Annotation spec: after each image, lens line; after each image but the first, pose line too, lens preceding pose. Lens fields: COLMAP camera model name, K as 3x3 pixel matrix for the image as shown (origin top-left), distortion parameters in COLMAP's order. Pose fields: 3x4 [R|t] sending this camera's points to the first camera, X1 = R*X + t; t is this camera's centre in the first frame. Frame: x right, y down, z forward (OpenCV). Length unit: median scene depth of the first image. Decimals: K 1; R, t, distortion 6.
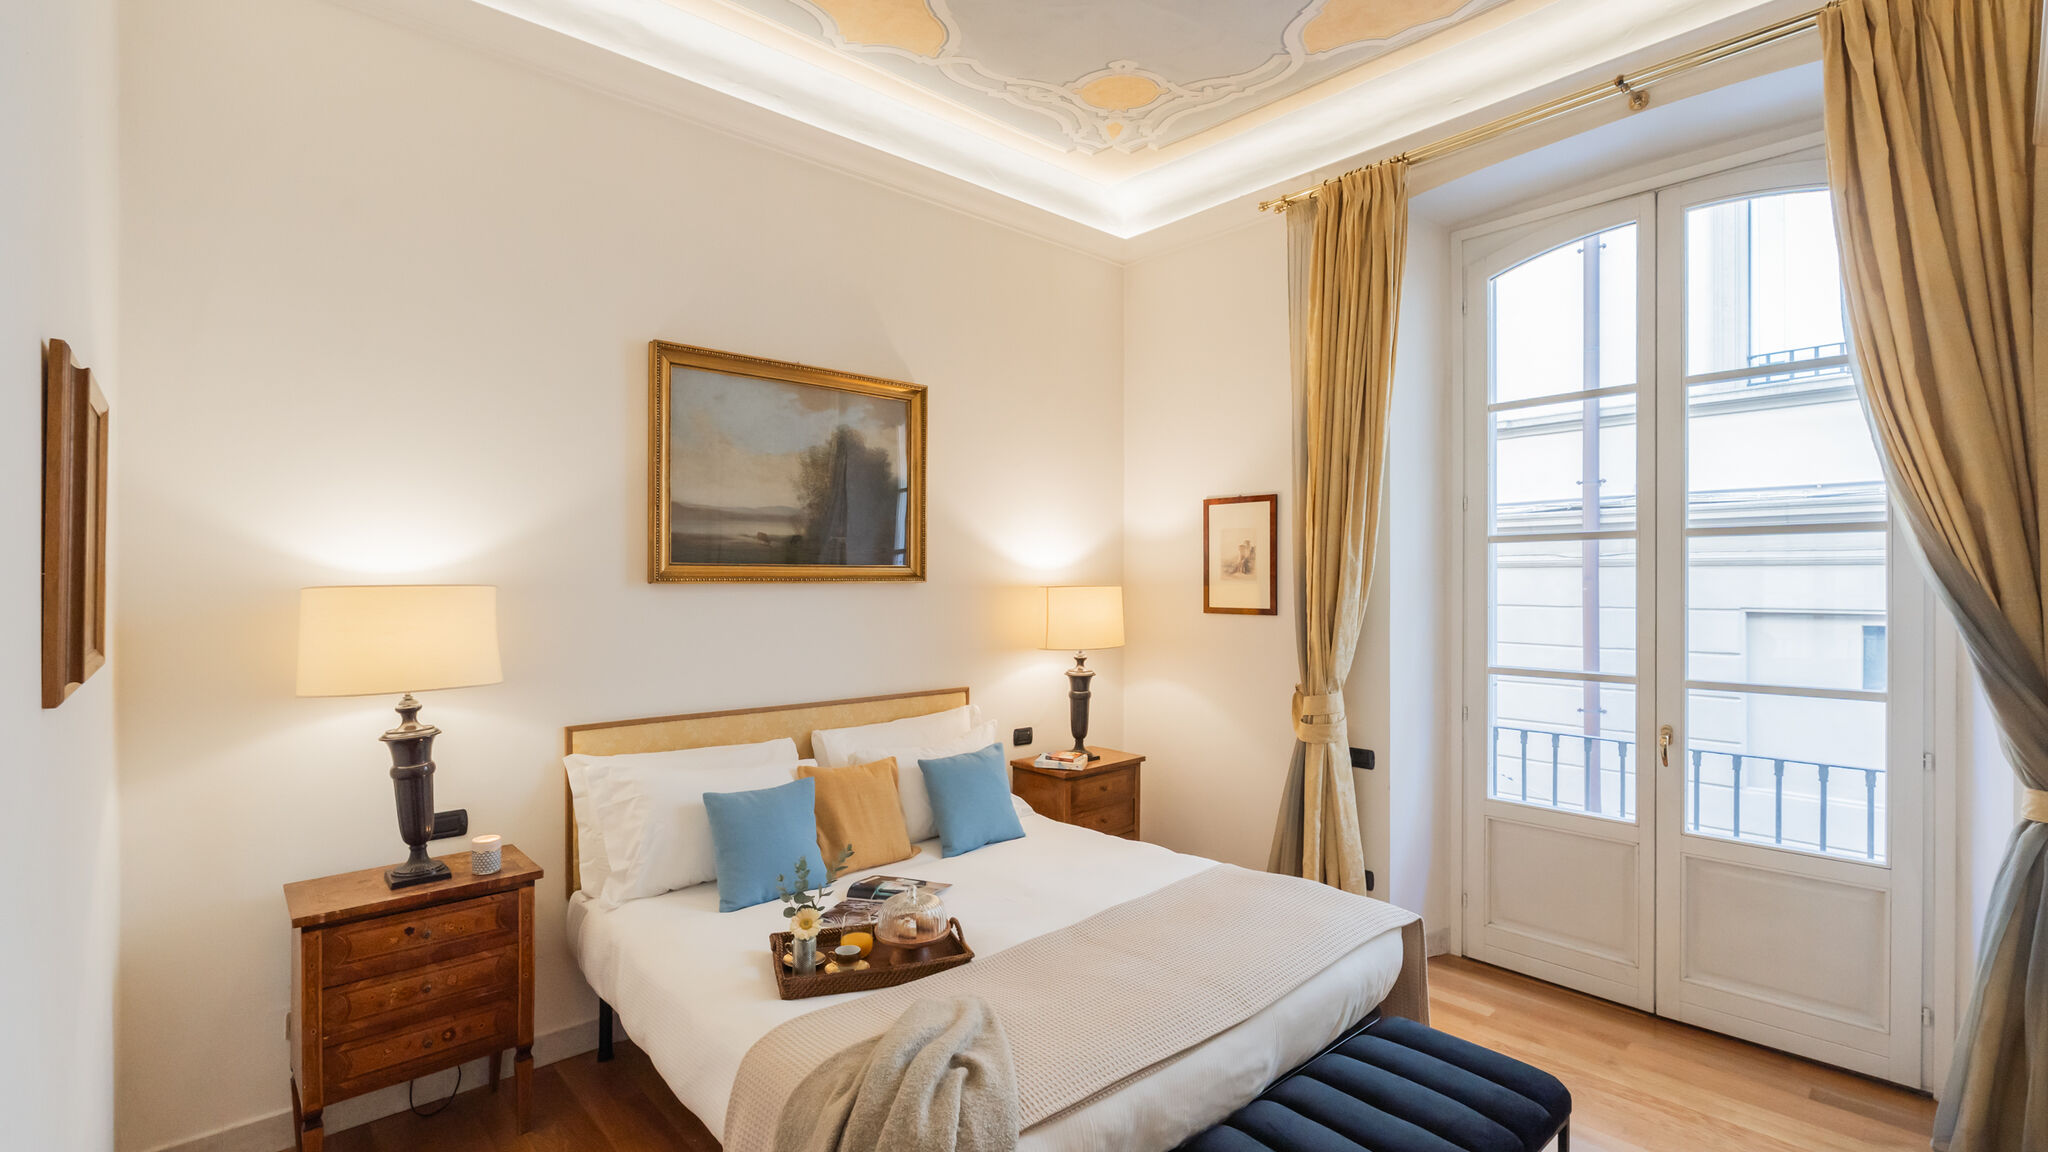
lens RADIAL K [[957.9, 0, 1043.8], [0, 957.9, 561.9], [0, 0, 1]] dist [-0.006173, -0.001260]
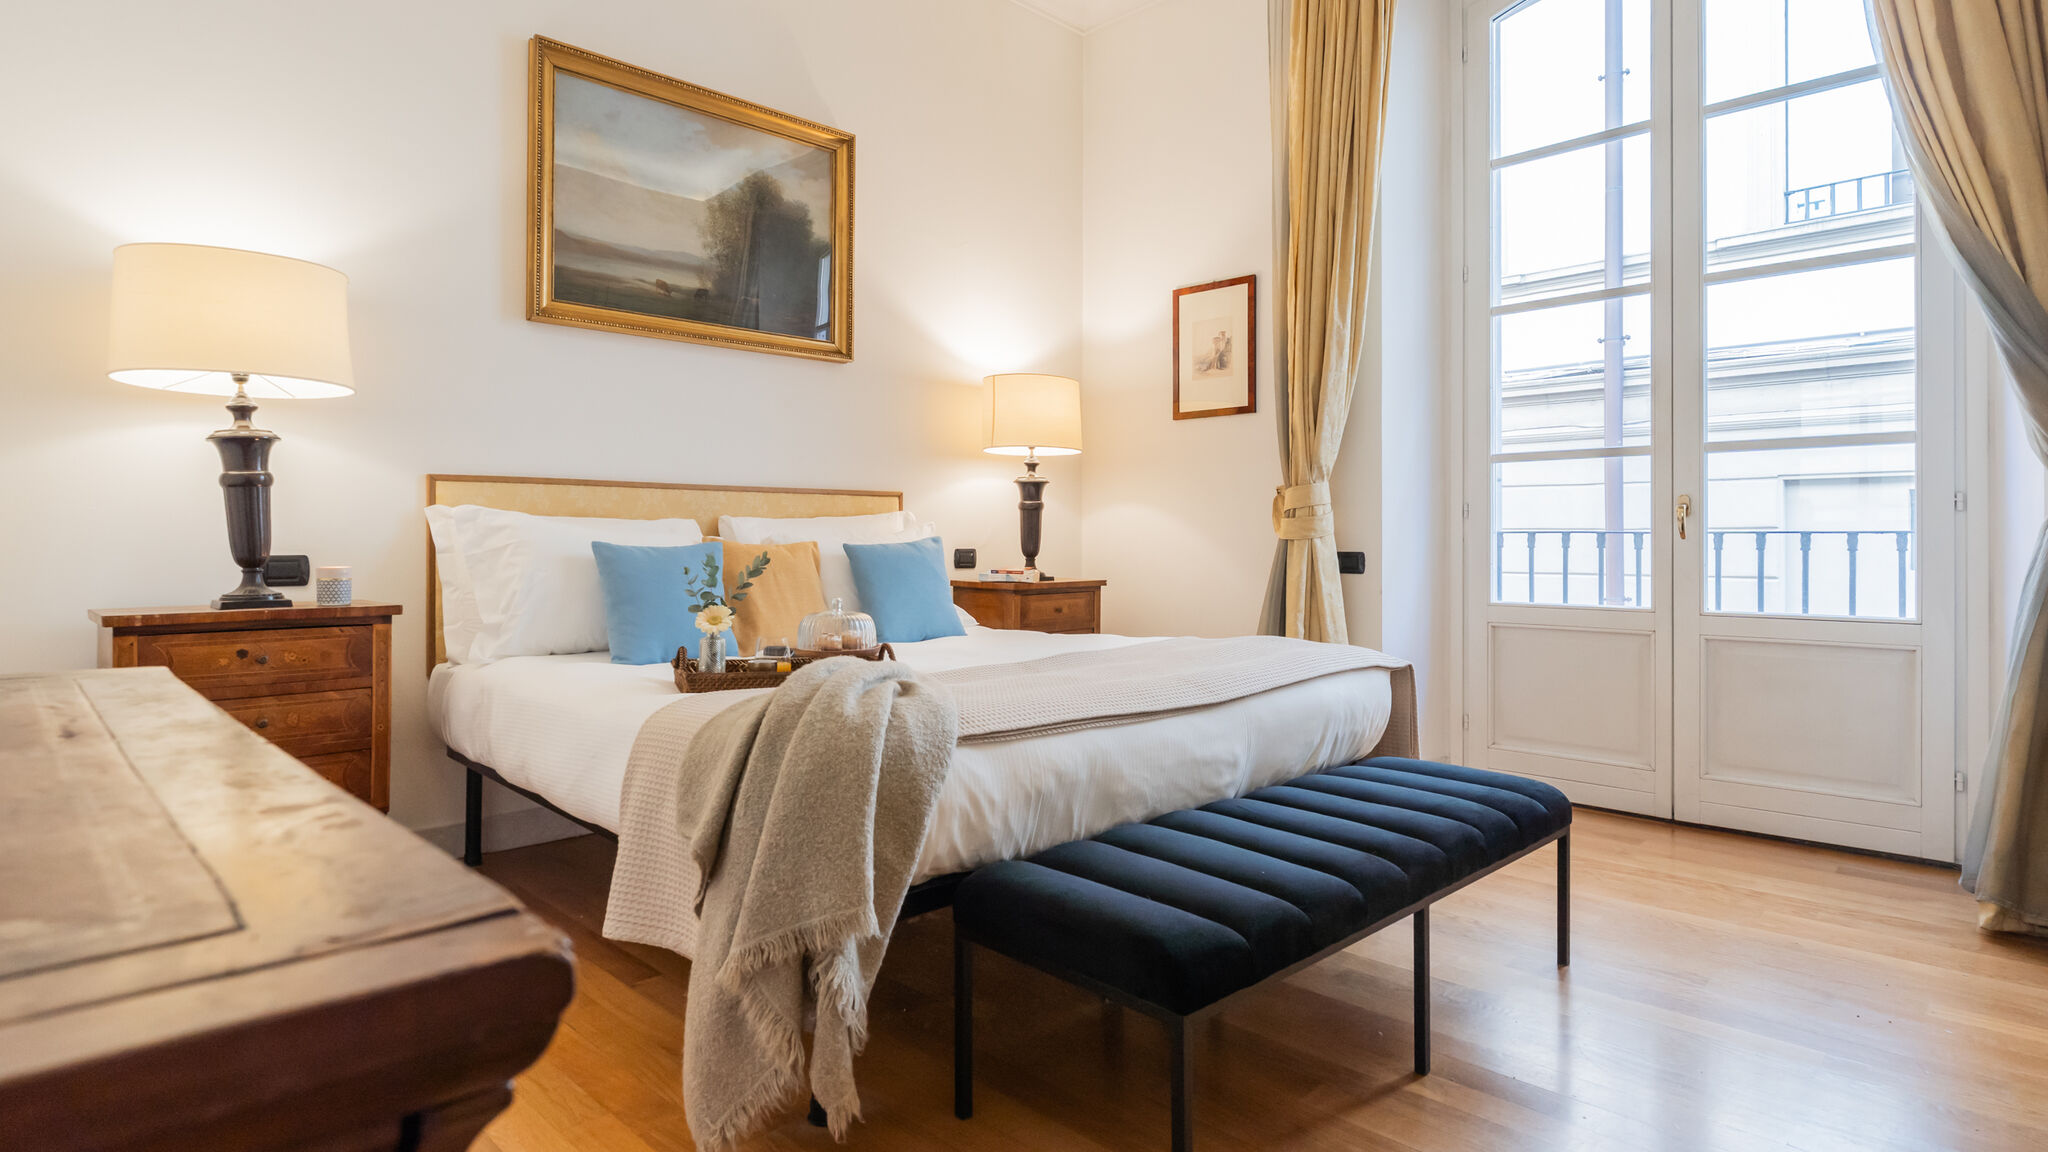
lens RADIAL K [[1116.5, 0, 1042.4], [0, 1116.5, 545.6], [0, 0, 1]] dist [-0.009207, -0.010541]
pose [[0.998754, 0.001263, 0.049880, -0.002984], [-0.000862, 0.999967, -0.008068, 0.214299], [-0.049889, 0.008015, 0.998723, -0.013048]]
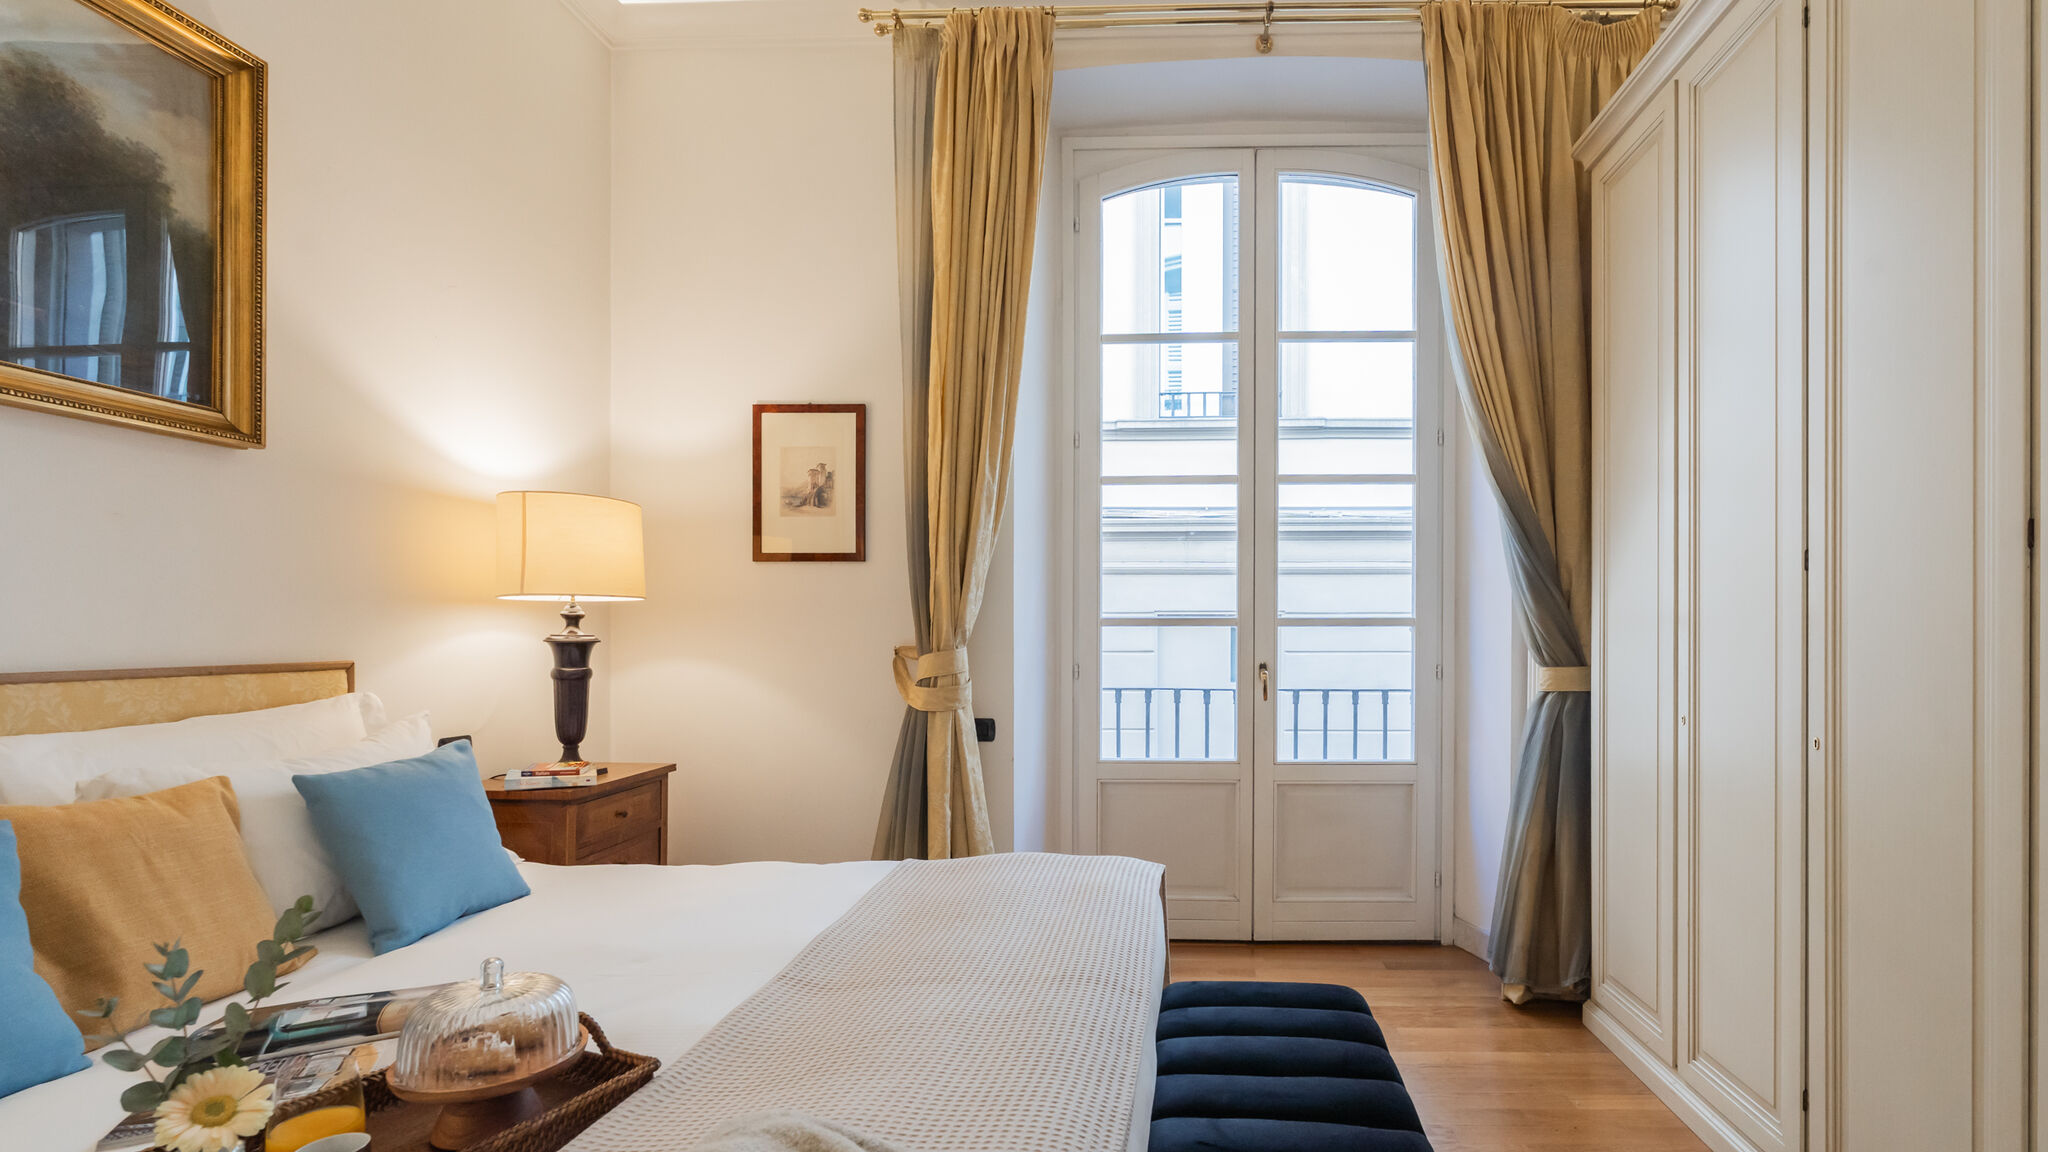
lens RADIAL K [[957.9, 0, 1158.7], [0, 957.9, 640.7], [0, 0, 1]] dist [-0.006173, -0.001260]
pose [[0.690038, -0.004442, 0.723759, -0.176972], [0.001361, 0.999987, 0.004839, 0.134161], [-0.723772, -0.002354, 0.690035, 0.335365]]
